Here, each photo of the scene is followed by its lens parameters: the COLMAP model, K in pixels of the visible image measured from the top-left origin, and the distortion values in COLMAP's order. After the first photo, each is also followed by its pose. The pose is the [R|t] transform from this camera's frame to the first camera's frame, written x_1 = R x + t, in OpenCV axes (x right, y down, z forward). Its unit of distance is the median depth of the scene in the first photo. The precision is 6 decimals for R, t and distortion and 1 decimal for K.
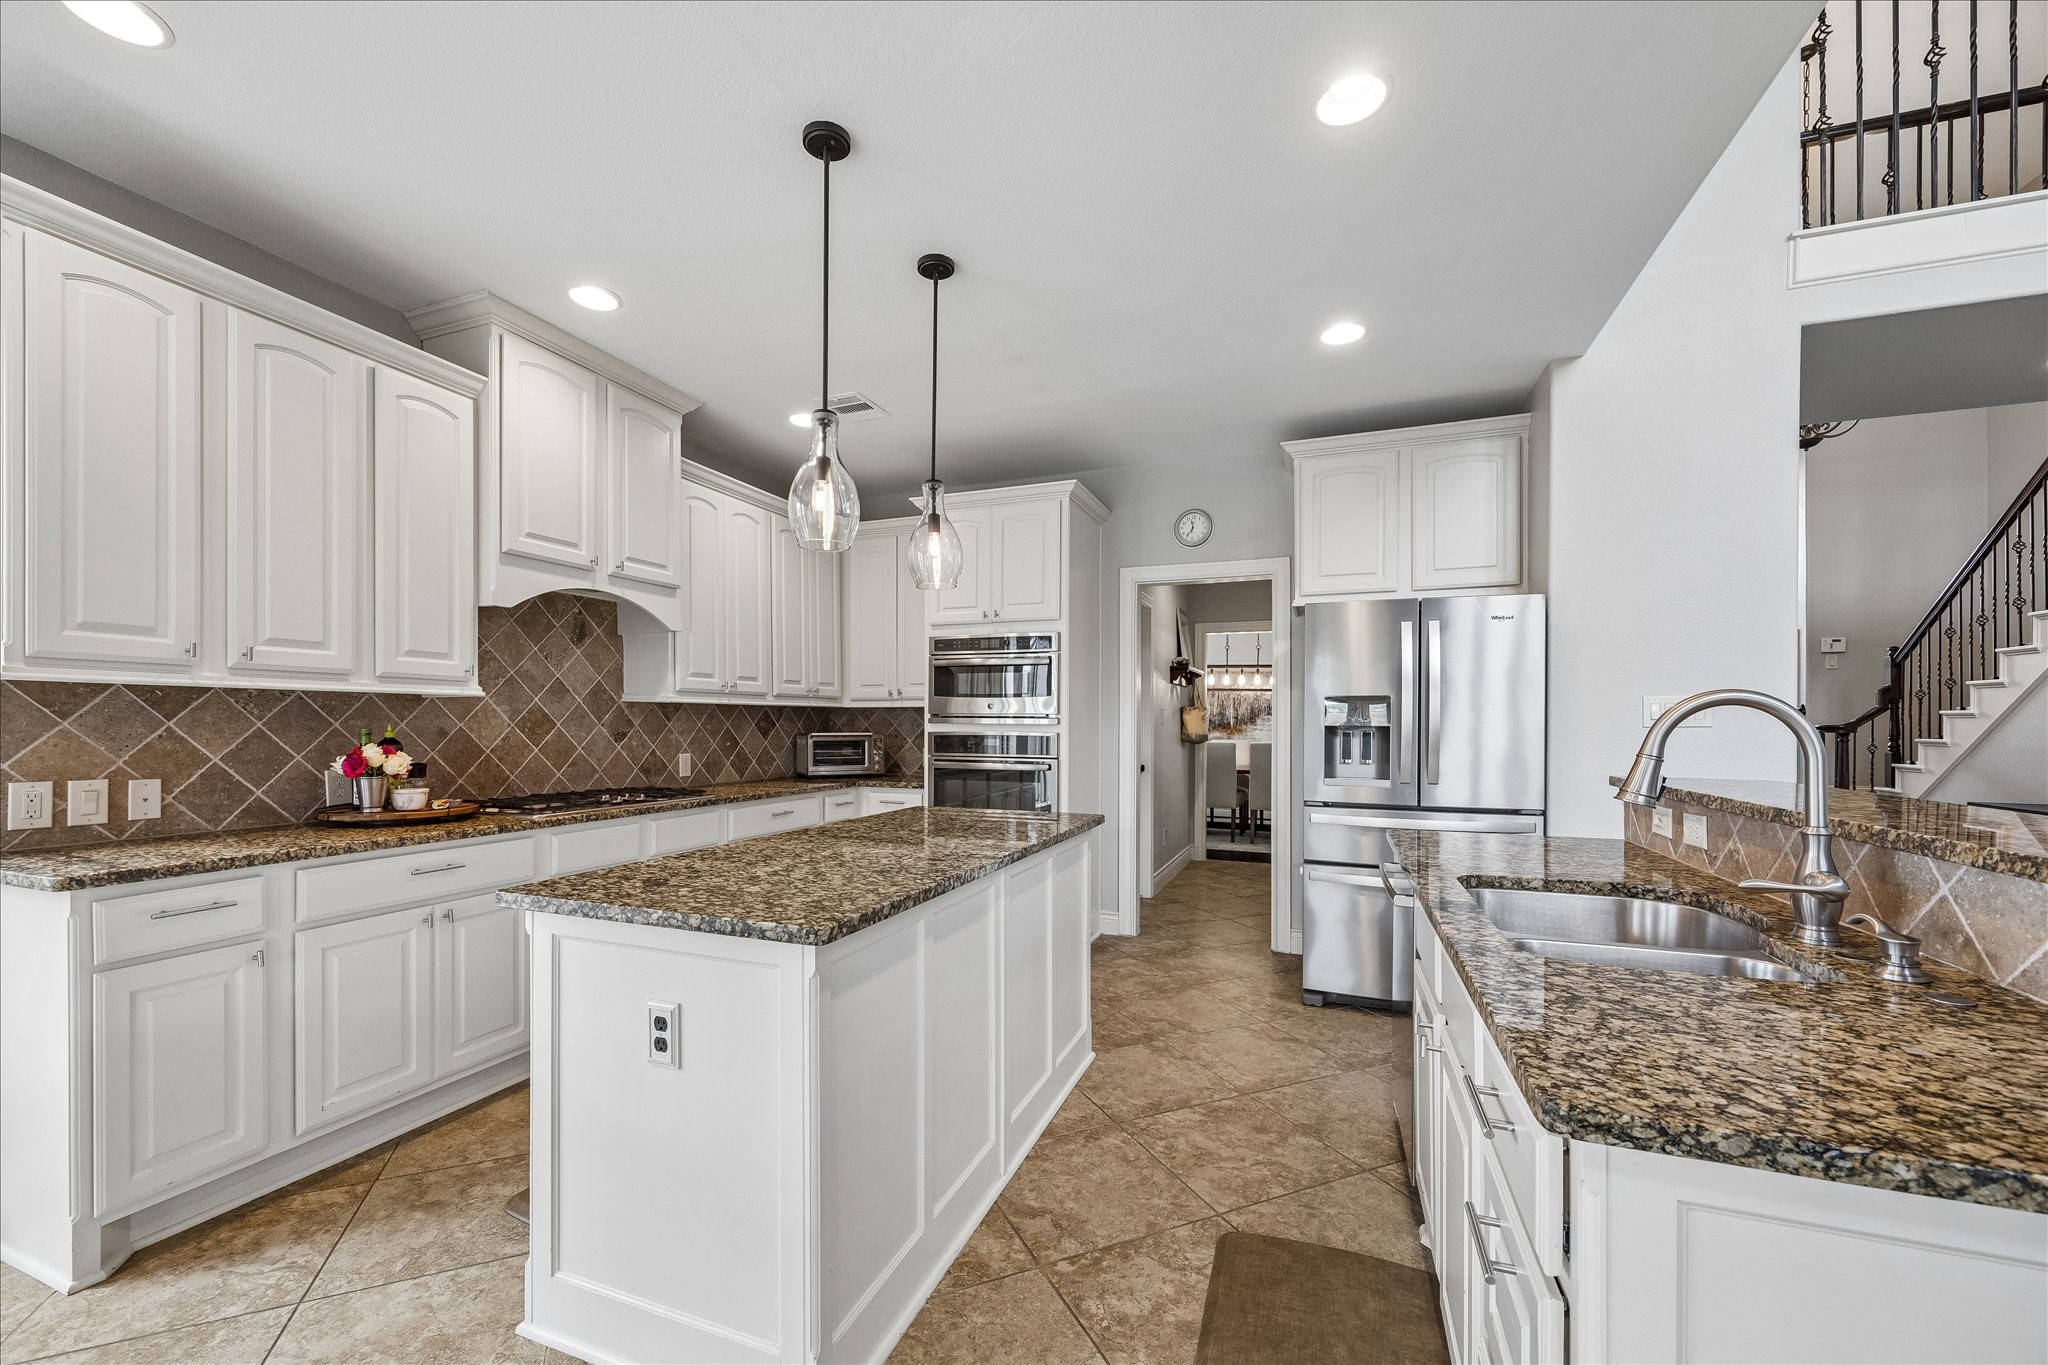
lens RADIAL K [[817.3, 0, 999.7], [0, 817.3, 722.2], [0, 0, 1]] dist [0.002111, -0.000066]
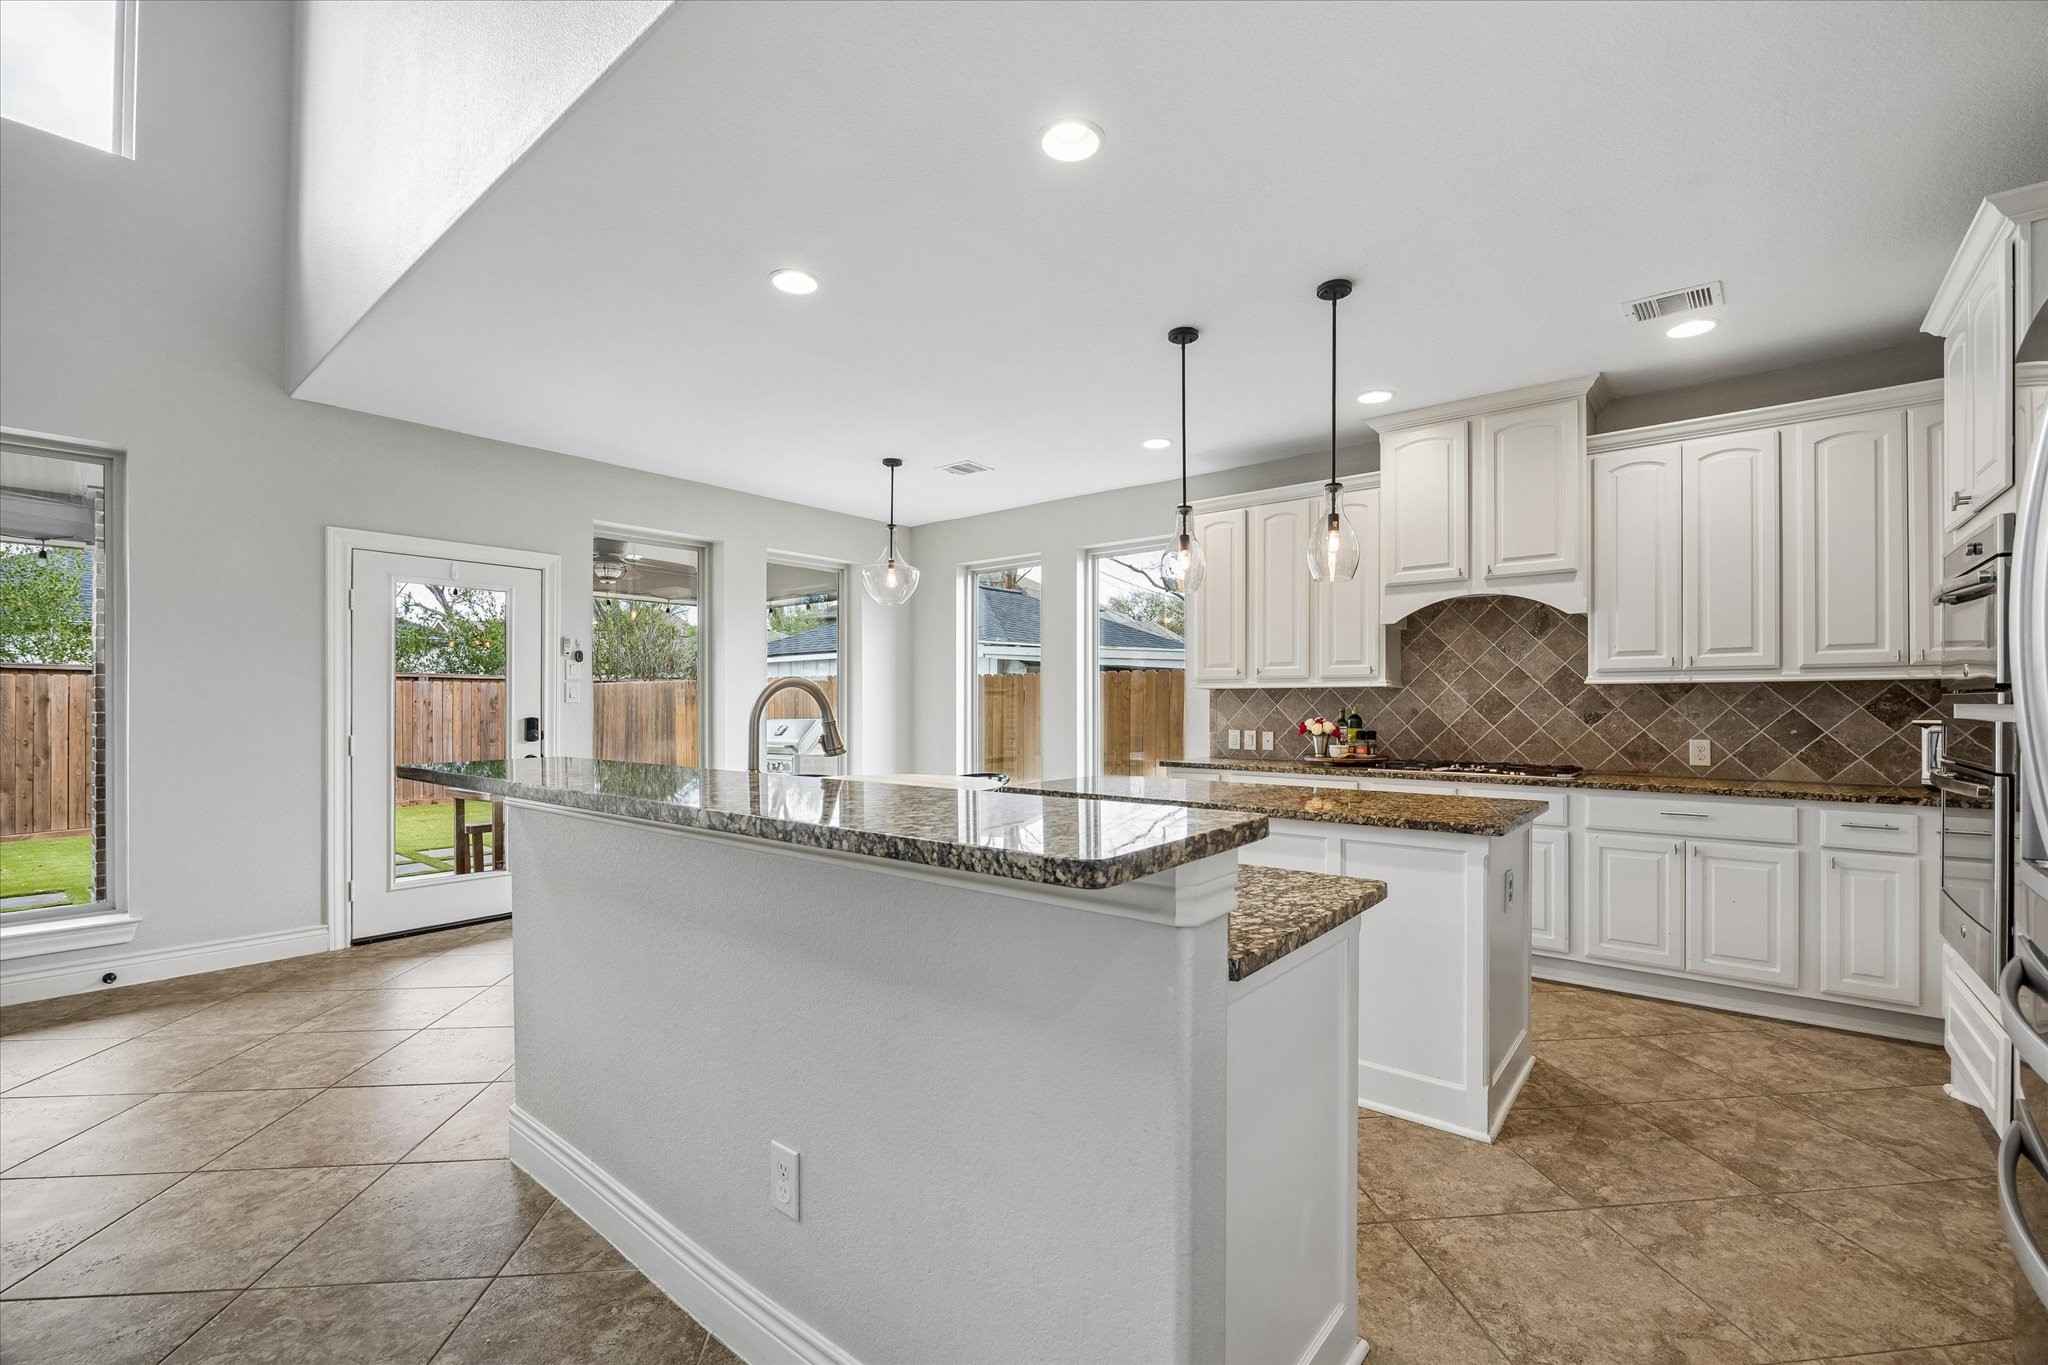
lens RADIAL K [[861.9, 0, 1024.3], [0, 861.9, 707.7], [0, 0, 1]] dist [-0.006303, 0.000616]
pose [[-0.299584, 0.000063, -0.954070, 1.103081], [0.000058, 1.000000, 0.000048, 0.006129], [0.954070, -0.000041, -0.299584, 0.908317]]
